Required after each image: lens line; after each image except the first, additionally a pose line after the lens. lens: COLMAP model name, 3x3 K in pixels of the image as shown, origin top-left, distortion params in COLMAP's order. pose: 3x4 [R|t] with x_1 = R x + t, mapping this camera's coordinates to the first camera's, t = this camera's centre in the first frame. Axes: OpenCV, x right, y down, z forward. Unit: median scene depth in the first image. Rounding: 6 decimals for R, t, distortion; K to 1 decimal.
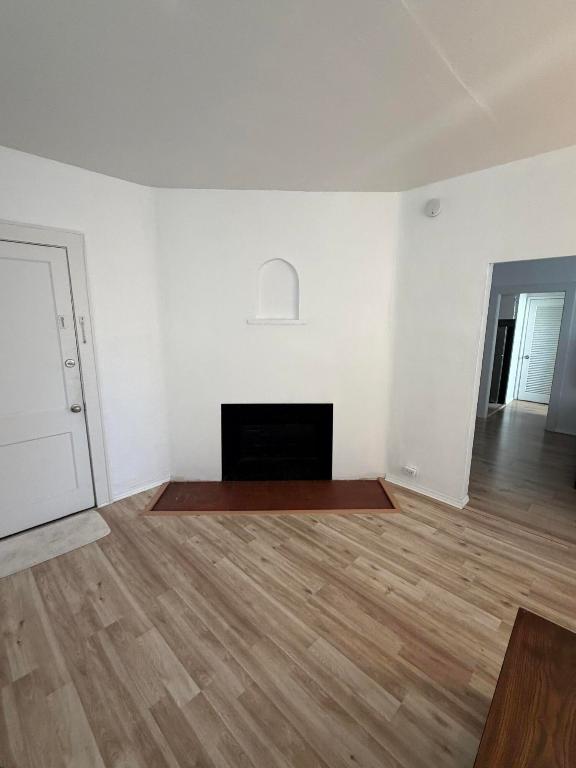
lens RADIAL K [[340.1, 0, 287.6], [0, 340.1, 383.1], [0, 0, 1]] dist [-0.000339, -0.000139]
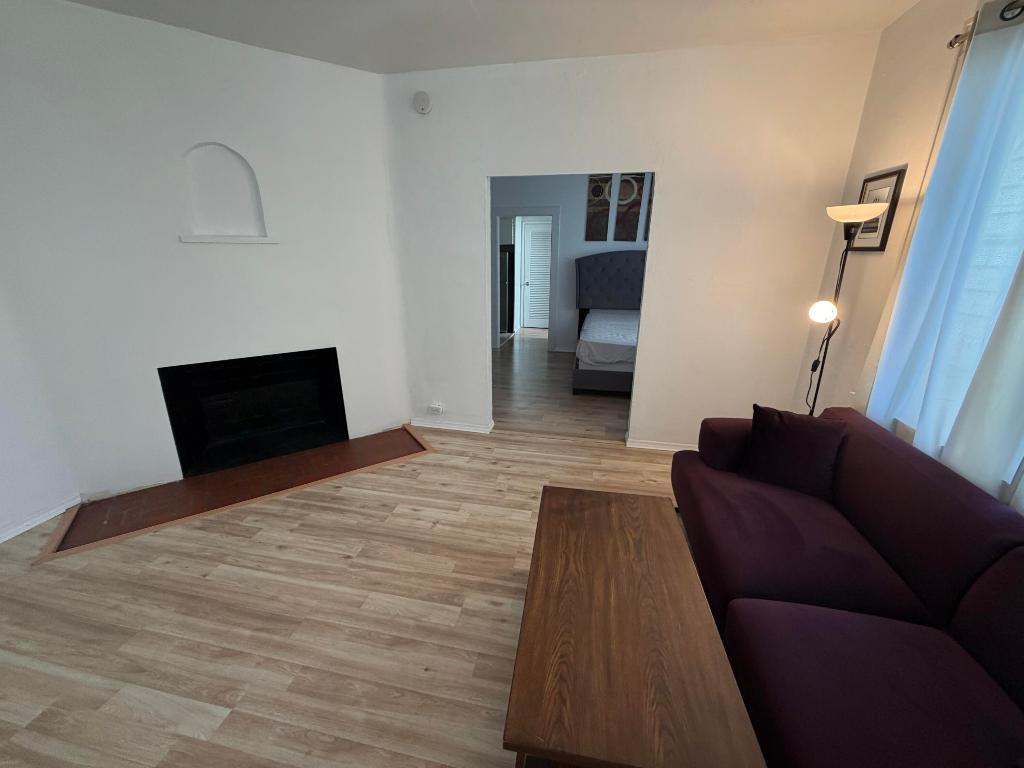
lens RADIAL K [[409.9, 0, 508.8], [0, 409.9, 383.3], [0, 0, 1]] dist [0.000594, 0.000021]
pose [[0.841512, -0.168831, 0.513179, -0.047960], [0.100506, 0.982256, 0.158343, 0.045702], [-0.530806, -0.081670, 0.843549, -0.055523]]
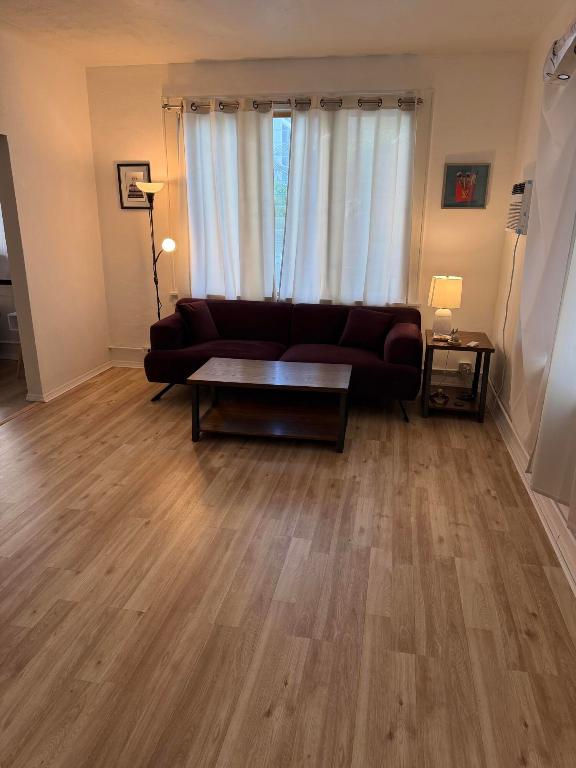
lens RADIAL K [[547.5, 0, 289.5], [0, 547.5, 381.0], [0, 0, 1]] dist [0.030104, -0.032707]
pose [[-0.549757, -0.257084, 0.794780, -0.990625], [0.149218, 0.905934, 0.396255, -0.176568], [-0.821889, 0.336439, -0.459681, 1.062808]]
